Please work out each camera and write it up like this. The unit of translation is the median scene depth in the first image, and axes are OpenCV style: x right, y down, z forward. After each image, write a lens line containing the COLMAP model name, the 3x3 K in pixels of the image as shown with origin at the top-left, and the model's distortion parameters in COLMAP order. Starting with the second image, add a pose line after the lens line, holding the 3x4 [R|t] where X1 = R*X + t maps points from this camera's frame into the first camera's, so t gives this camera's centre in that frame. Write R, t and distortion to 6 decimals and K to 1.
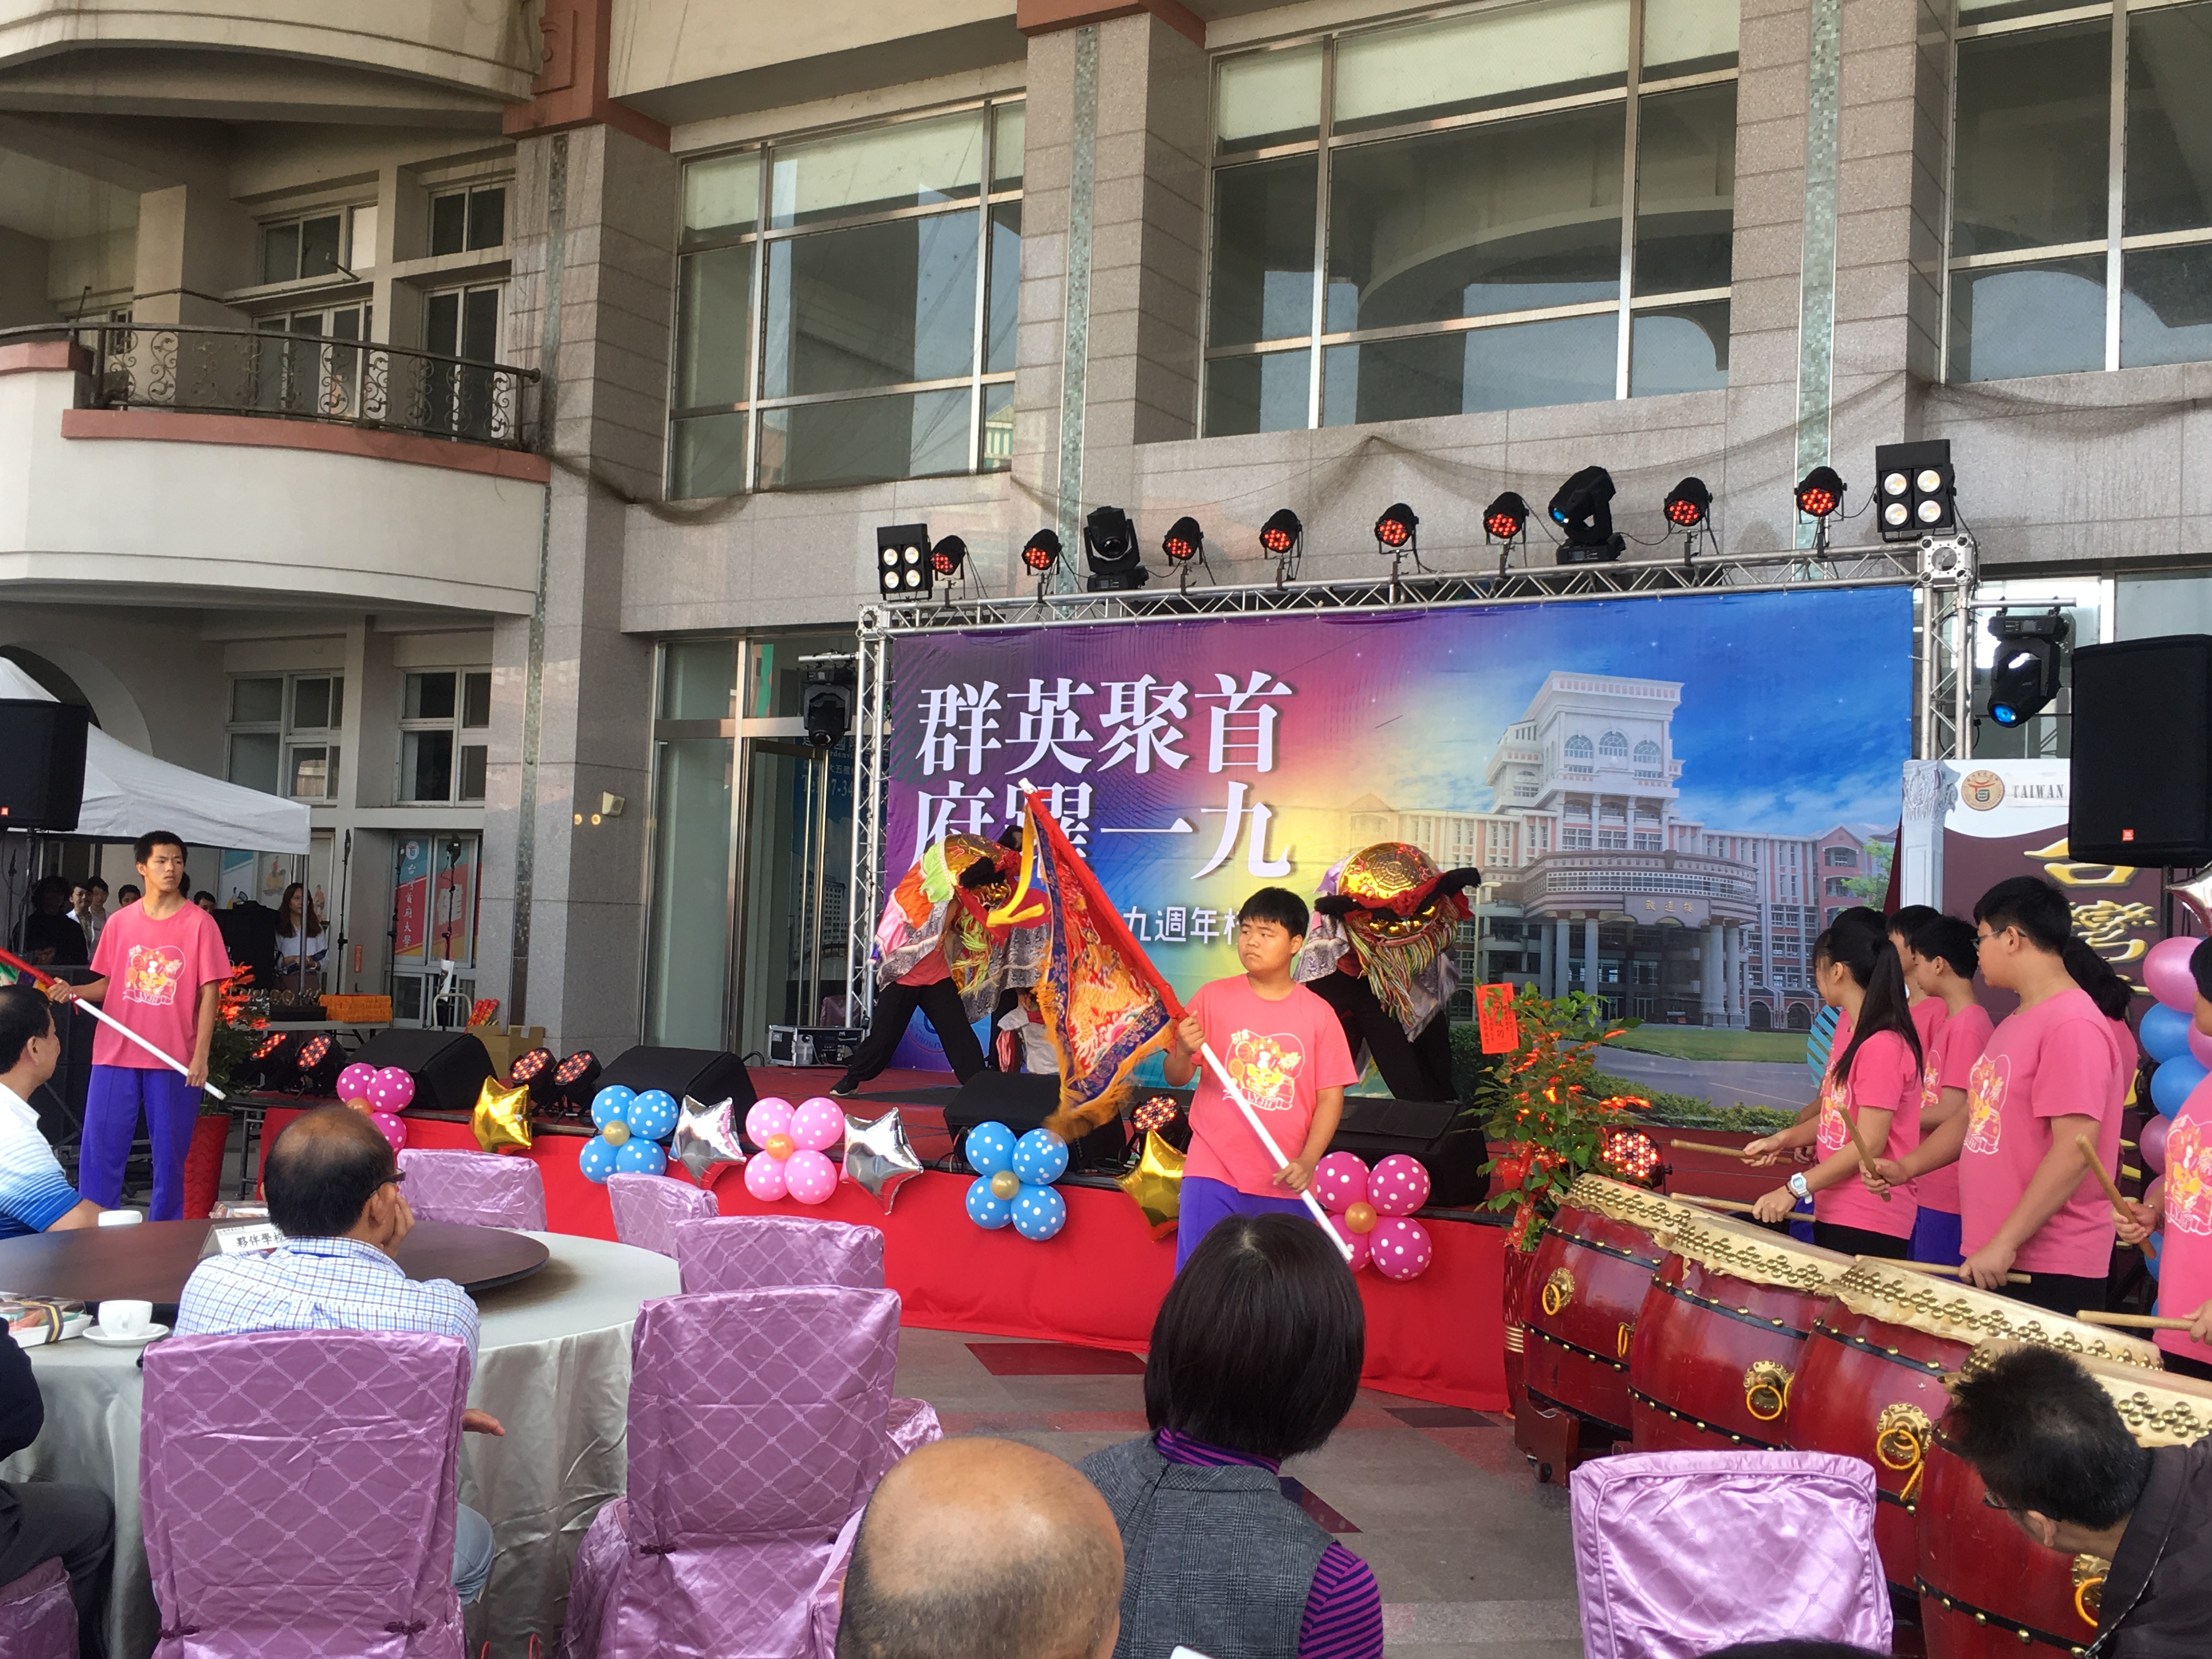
lens RADIAL K [[2286.9, 0, 1105.7], [0, 2286.9, 828.9], [0, 0, 1]] dist [0.054129, 0.001573]
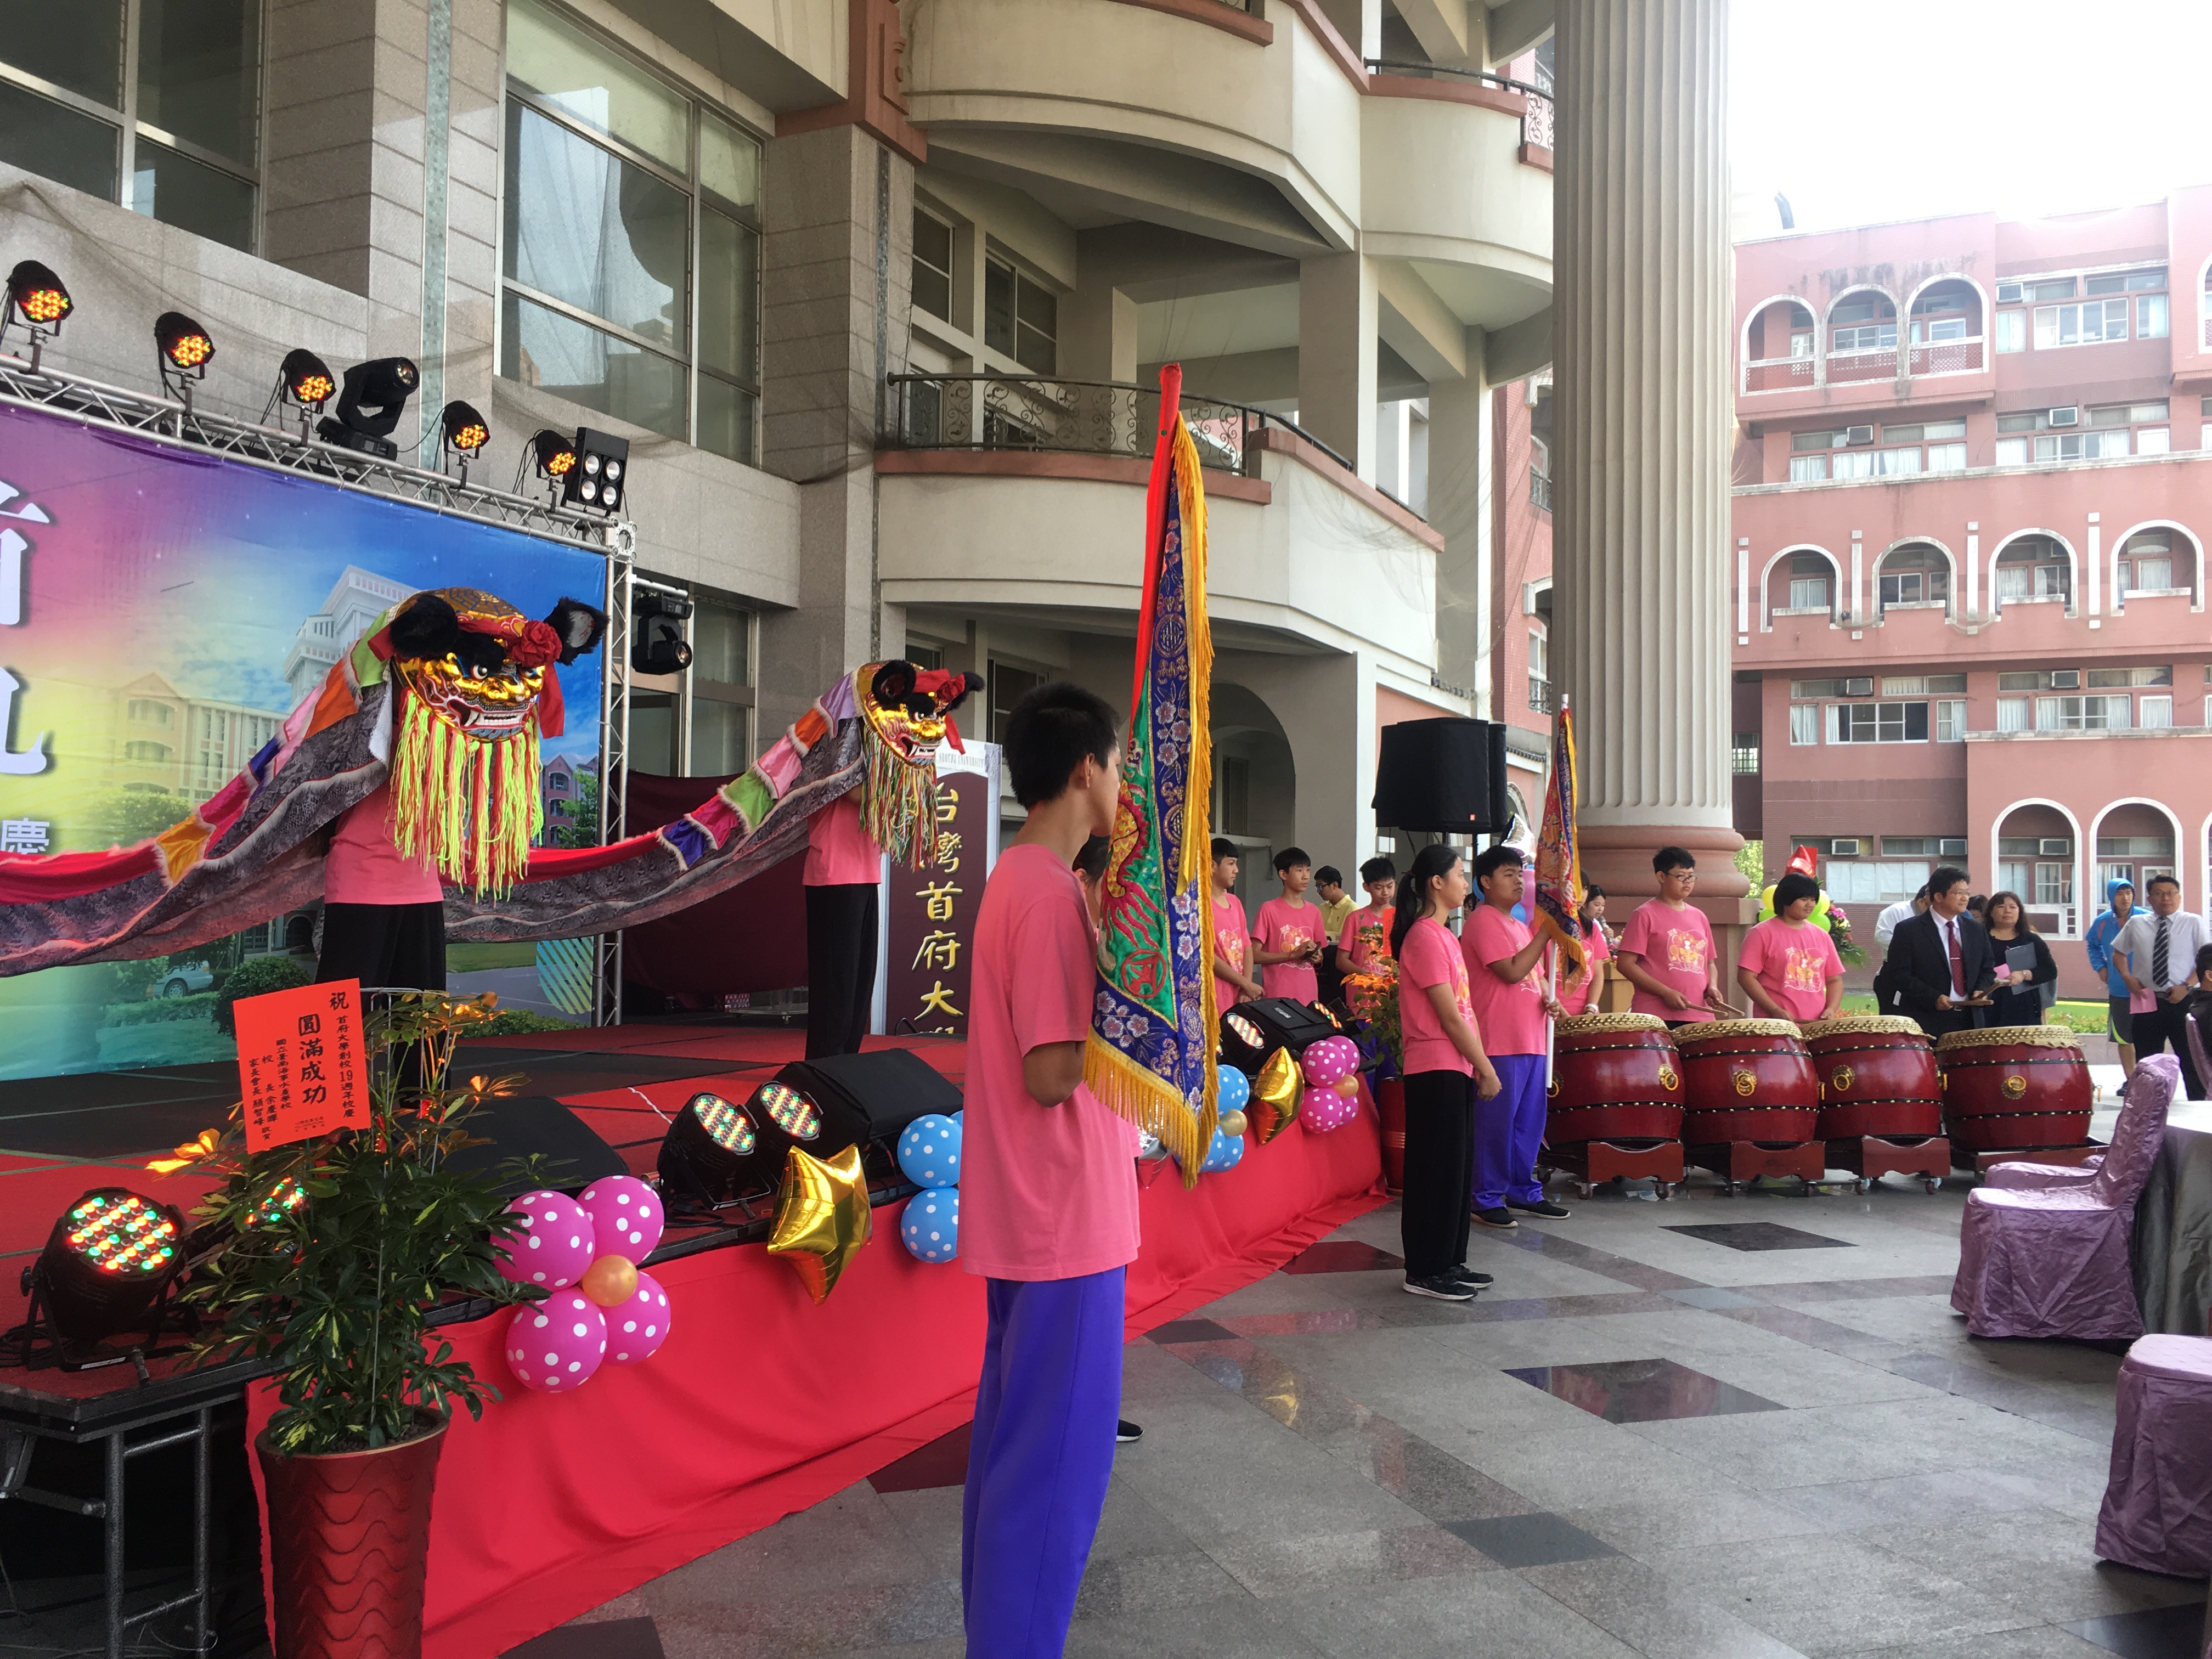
lens RADIAL K [[1873.3, 0, 1106.5], [0, 1873.3, 823.8], [0, 0, 1]] dist [0.089563, -0.126777]
pose [[-0.108973, -0.000905, 0.994044, -0.545978], [-0.062761, 0.998011, -0.005971, 0.018490], [-0.992062, -0.063038, -0.108813, 0.714072]]
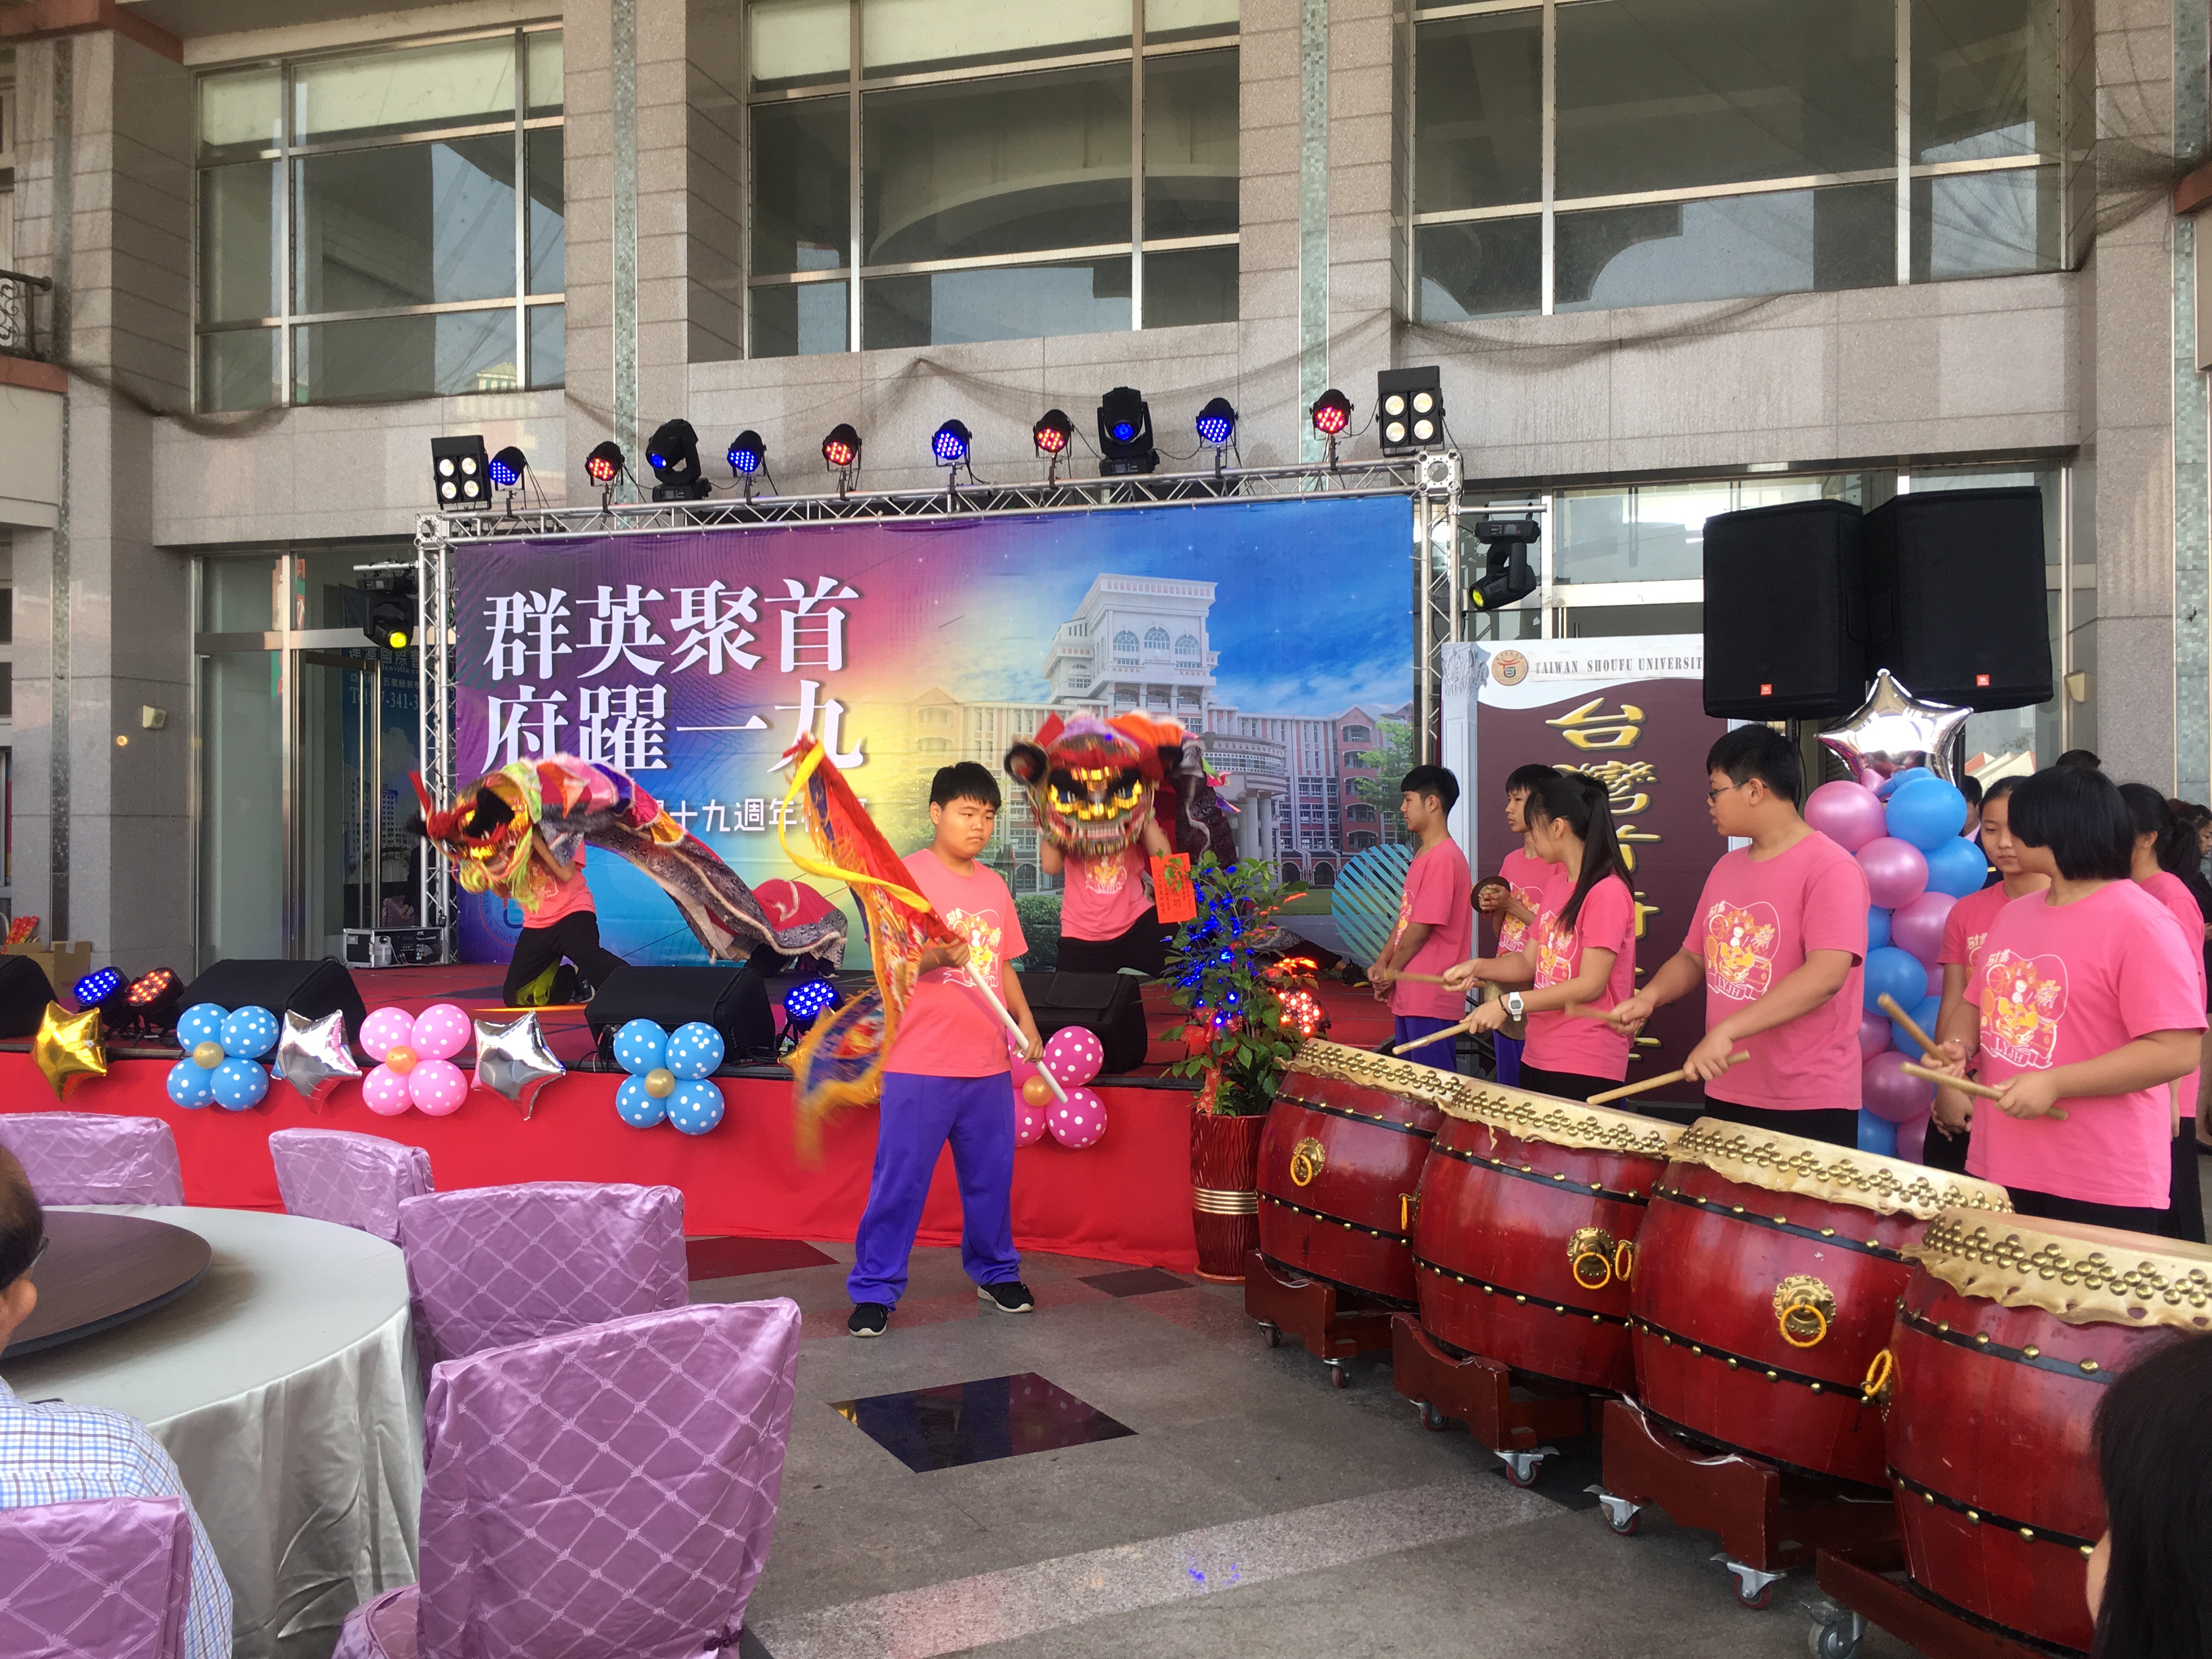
lens RADIAL K [[1866.6, 0, 1099.8], [0, 1866.6, 822.3], [0, 0, 1]] dist [0.085565, -0.110608]
pose [[0.965028, -0.037158, 0.259499, -0.040906], [0.025317, 0.998486, 0.048825, 0.006563], [-0.260920, -0.040548, 0.964508, 0.113156]]
